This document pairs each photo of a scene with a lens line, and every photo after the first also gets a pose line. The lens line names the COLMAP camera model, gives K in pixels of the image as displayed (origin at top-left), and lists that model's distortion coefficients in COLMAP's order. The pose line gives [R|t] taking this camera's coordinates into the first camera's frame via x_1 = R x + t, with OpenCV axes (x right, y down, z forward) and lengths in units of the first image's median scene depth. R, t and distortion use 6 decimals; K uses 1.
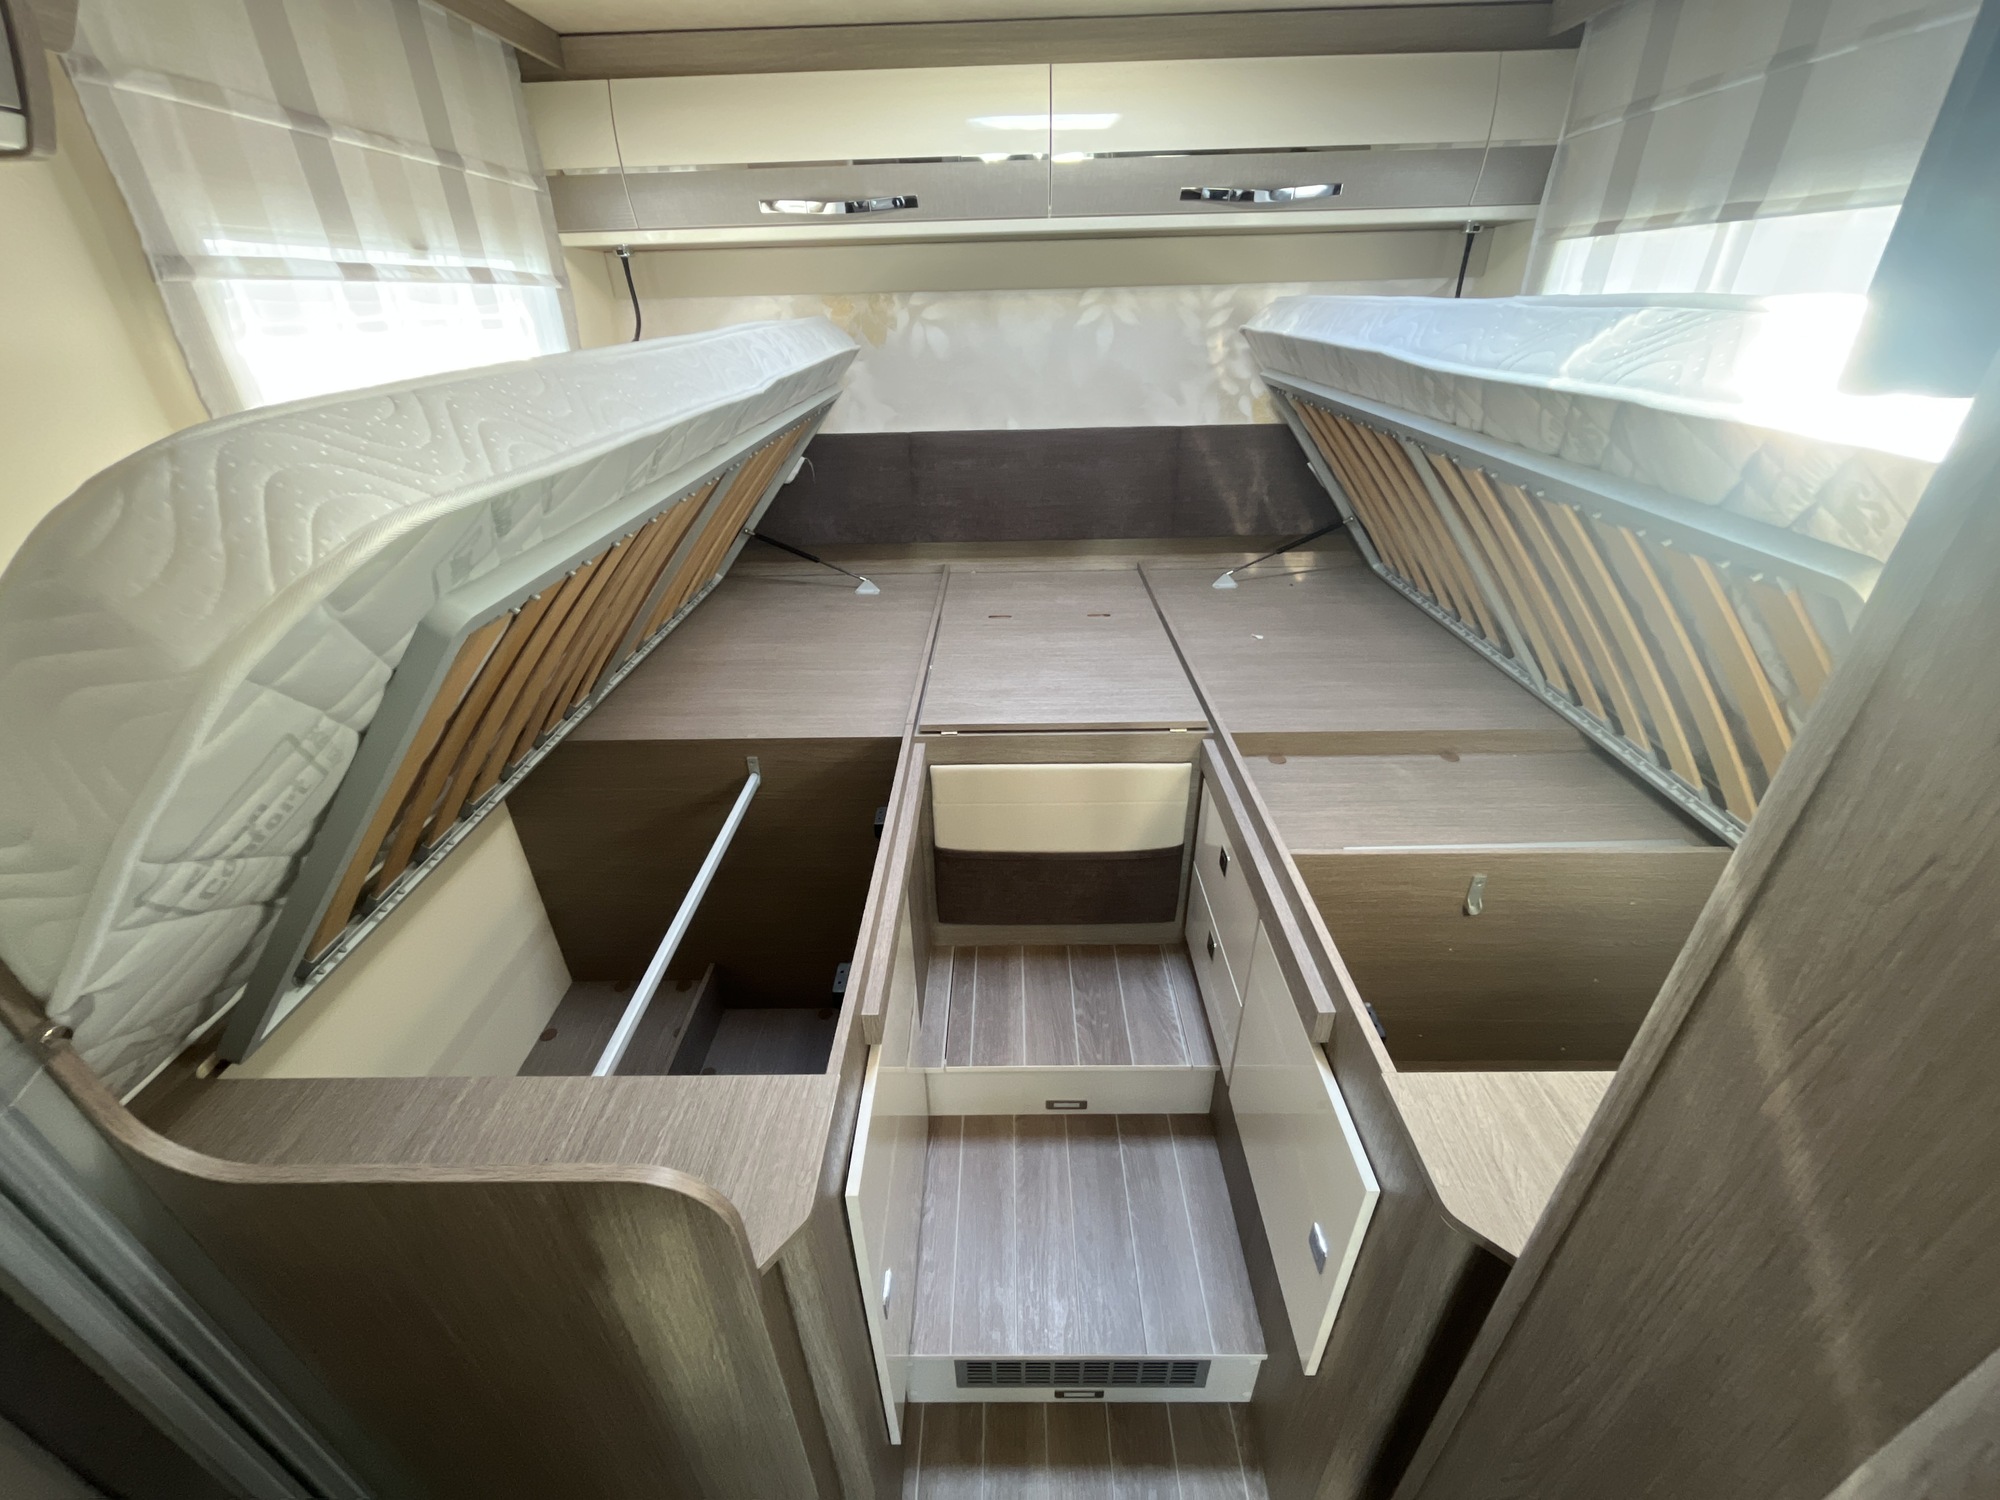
lens RADIAL K [[809.0, 0, 998.2], [0, 809.0, 753.1], [0, 0, 1]] dist [-0.003014, 0.000416]
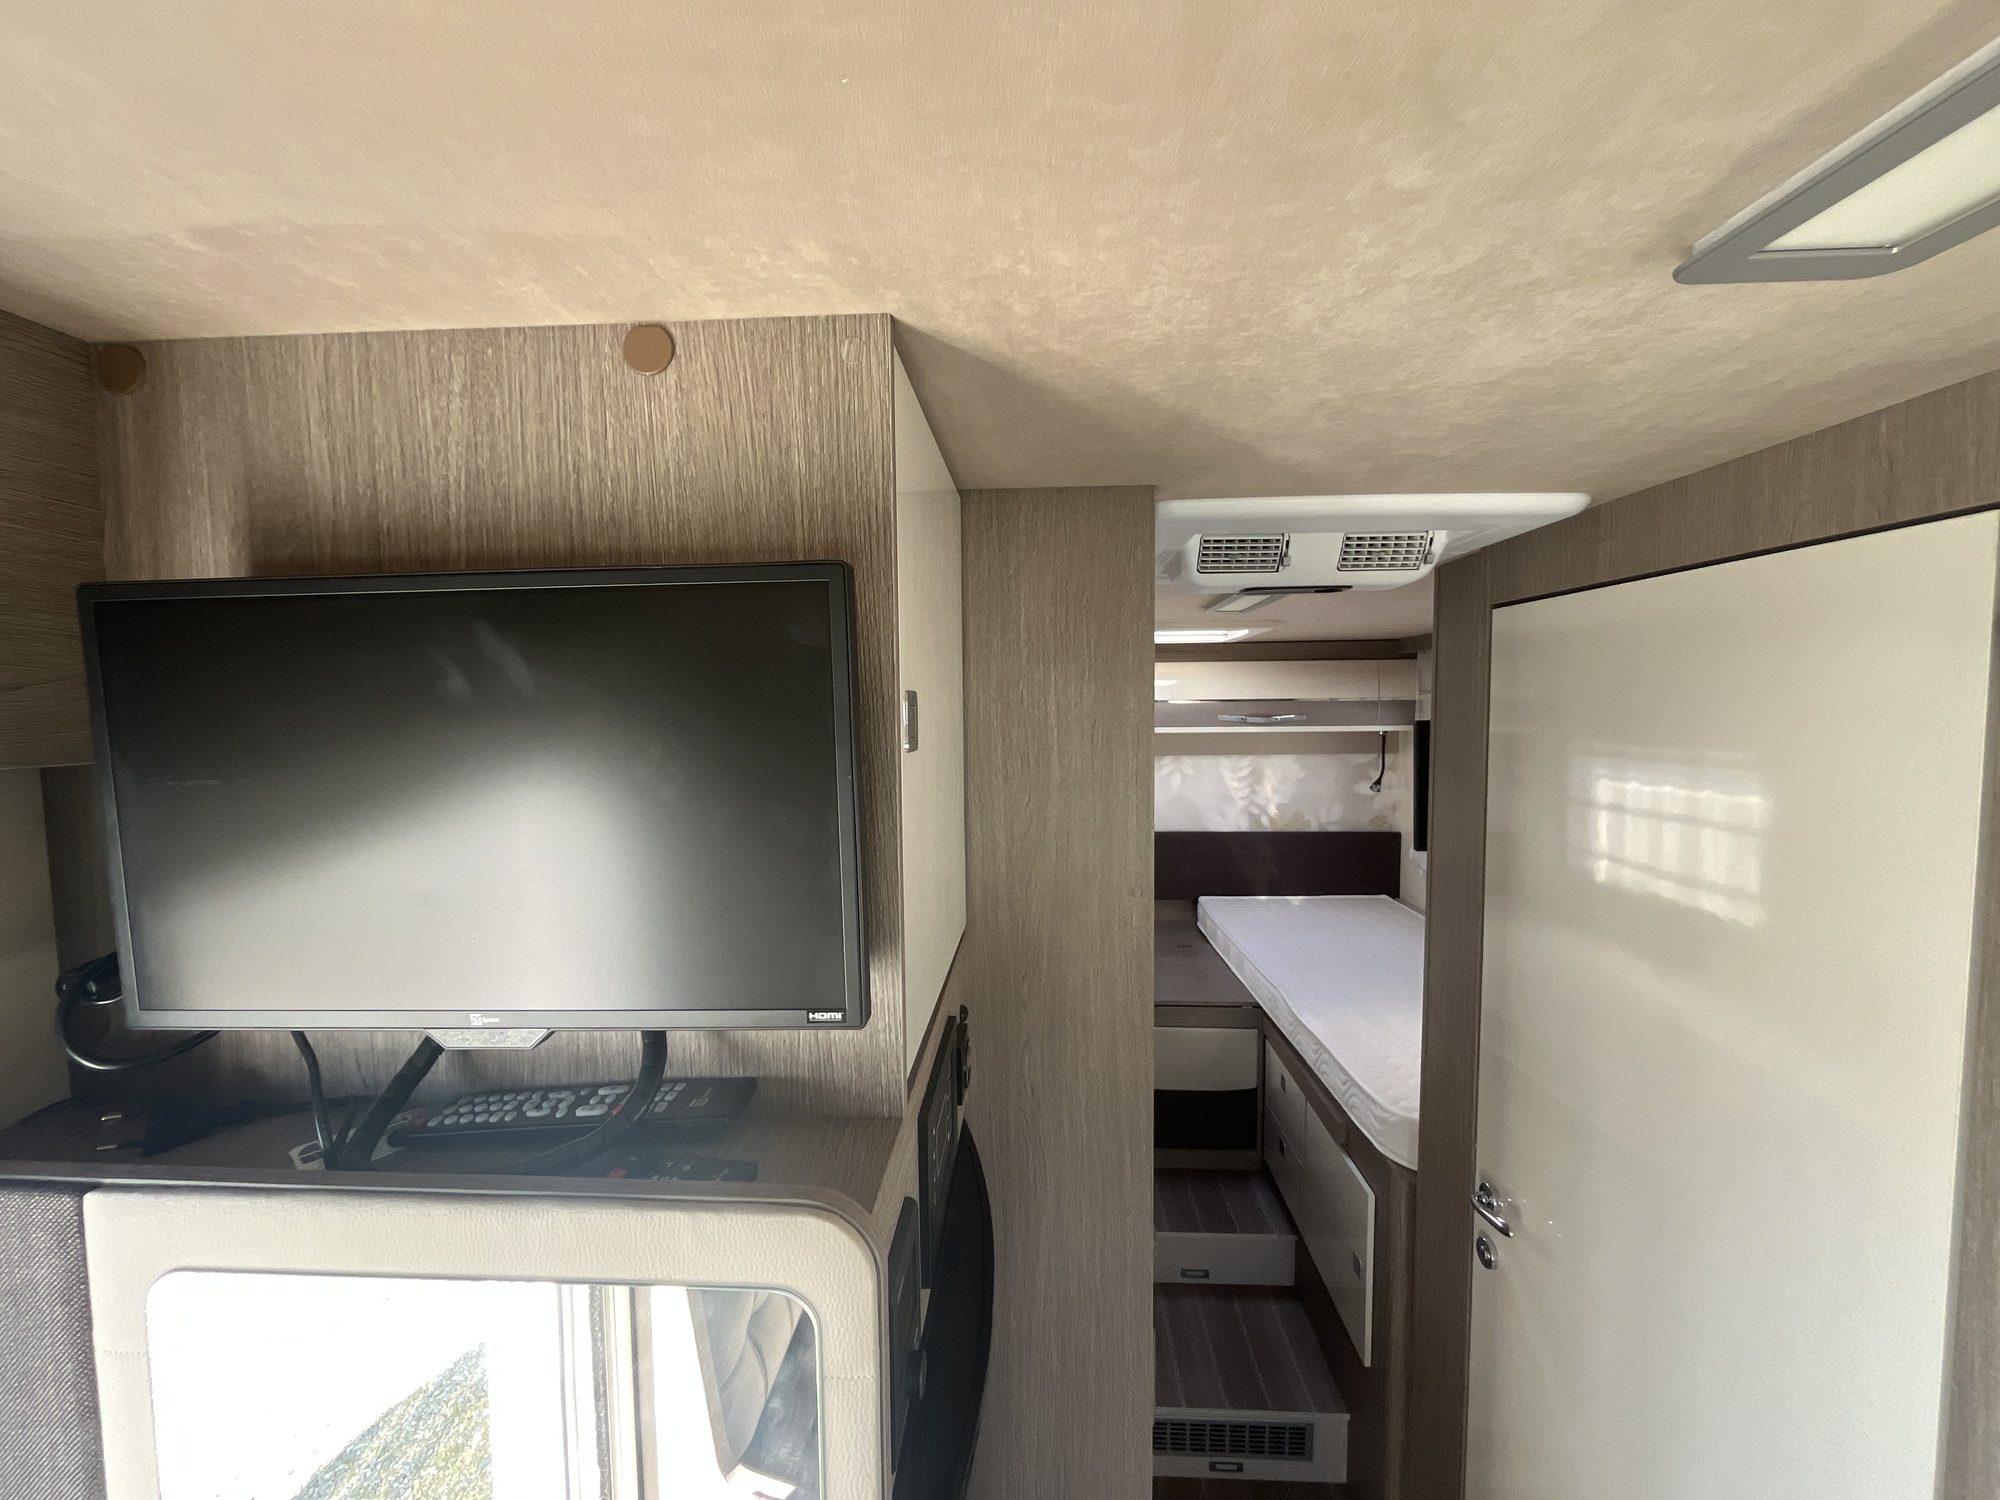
lens RADIAL K [[809.0, 0, 998.2], [0, 809.0, 753.1], [0, 0, 1]] dist [-0.003014, 0.000416]
pose [[0.999067, 0.016557, -0.039899, -0.252863], [-0.032167, 0.901633, -0.431304, 0.250121], [0.028833, 0.432185, 0.901324, -0.813218]]
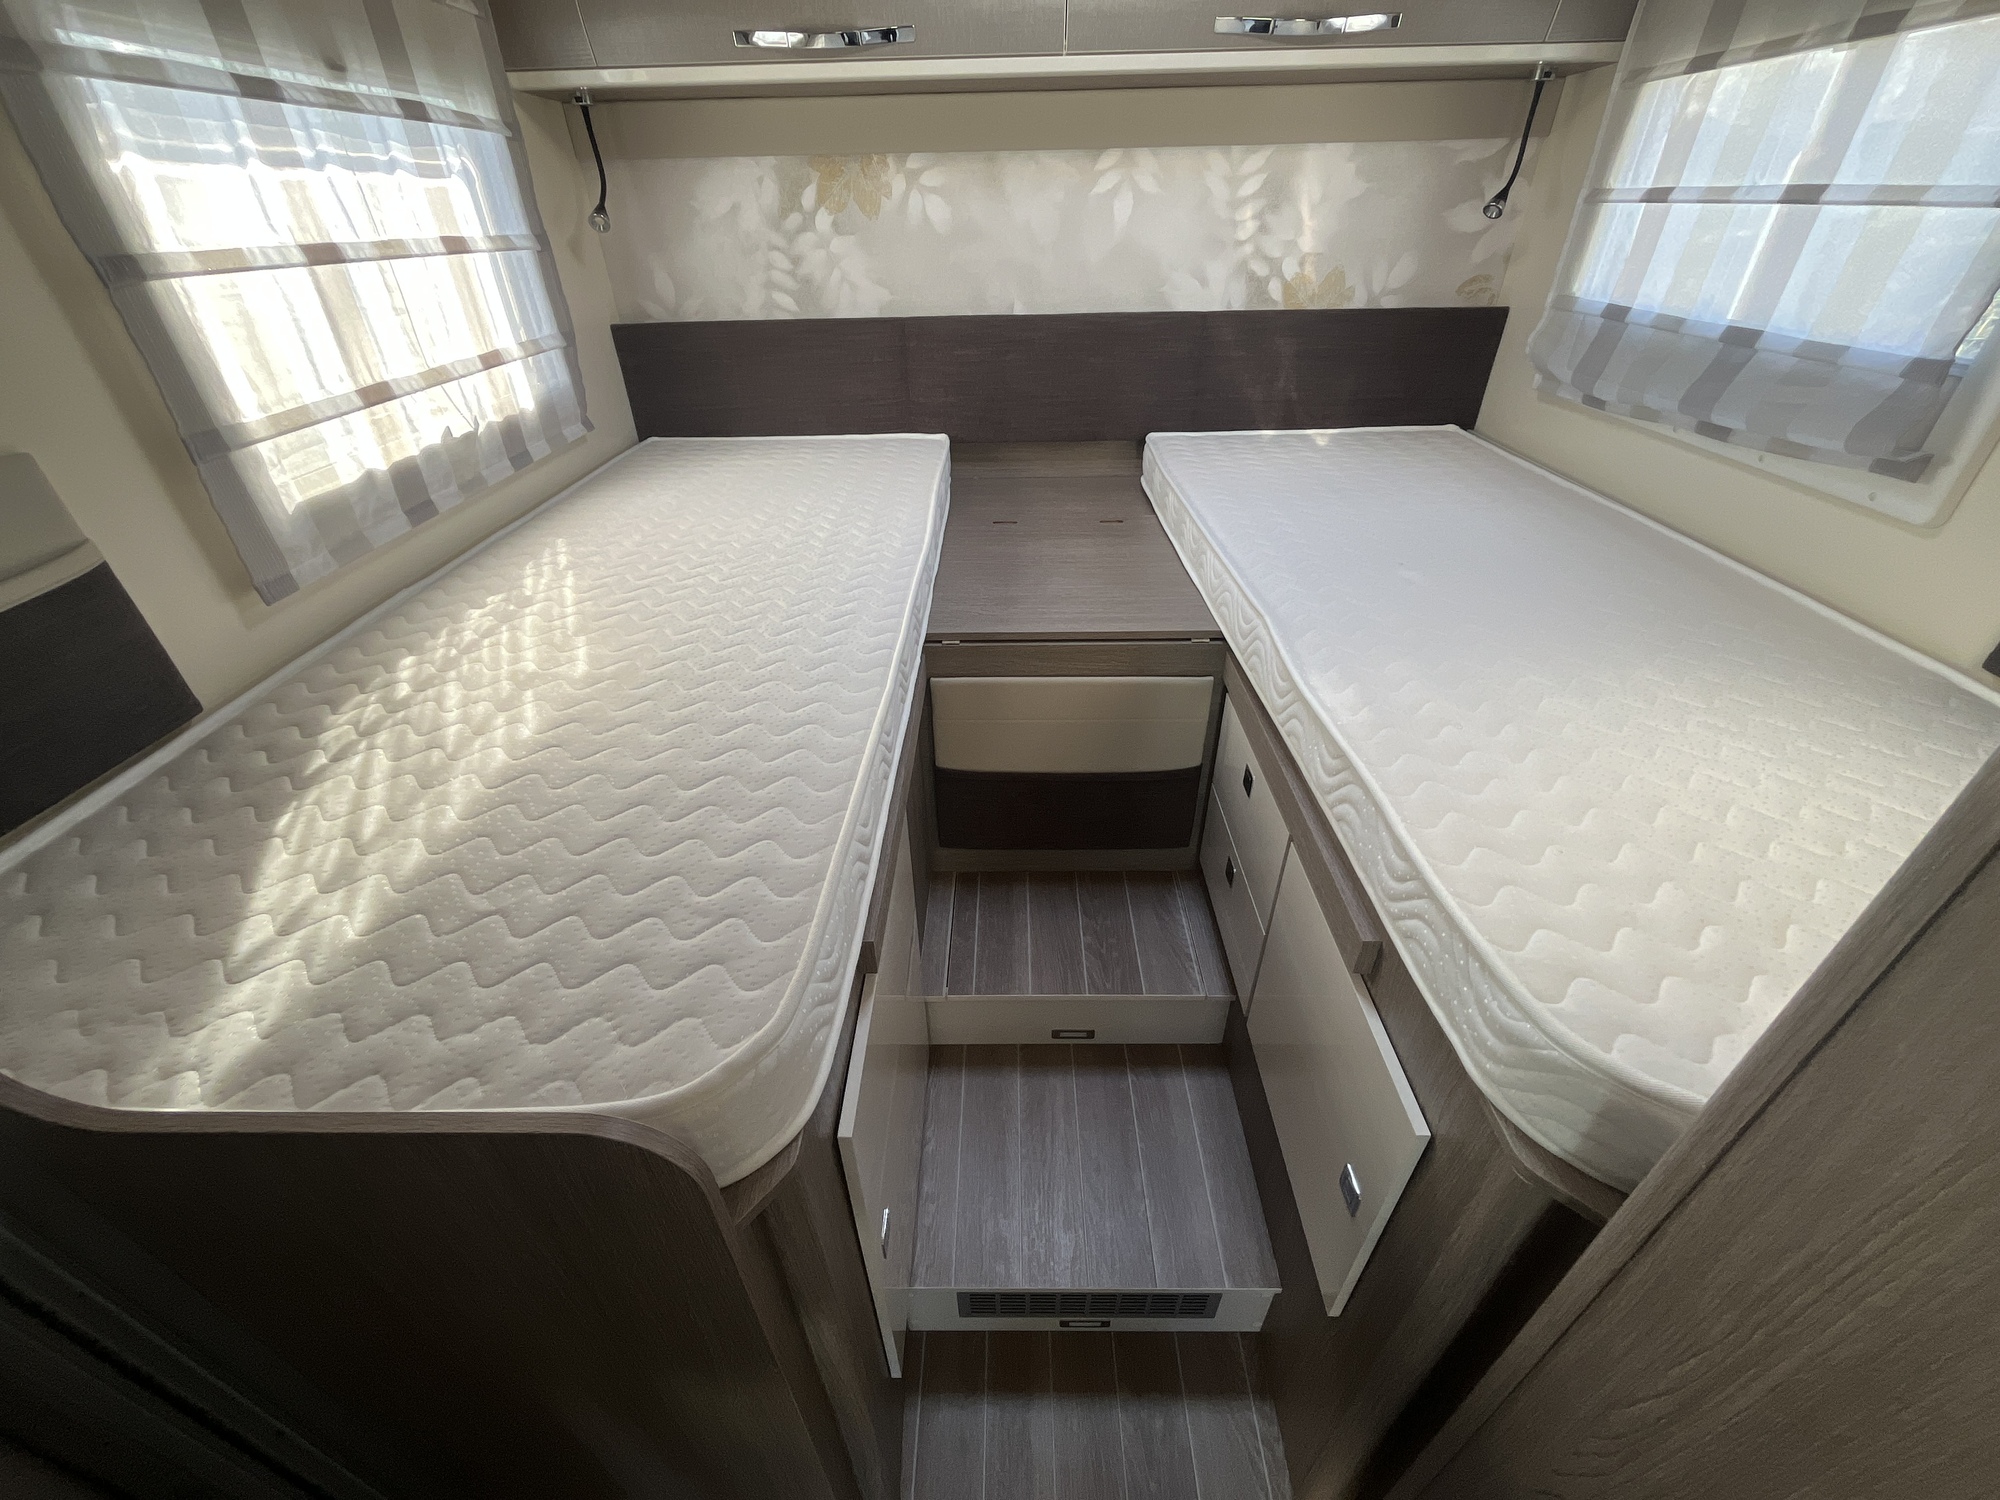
lens RADIAL K [[813.8, 0, 1000.0], [0, 813.8, 750.0], [0, 0, 1]] dist [-0.000936, -0.000750]
pose [[0.999987, 0.004504, 0.002339, -0.006808], [-0.004678, 0.996732, 0.080640, 0.023338], [-0.001968, -0.080650, 0.996741, 0.071992]]
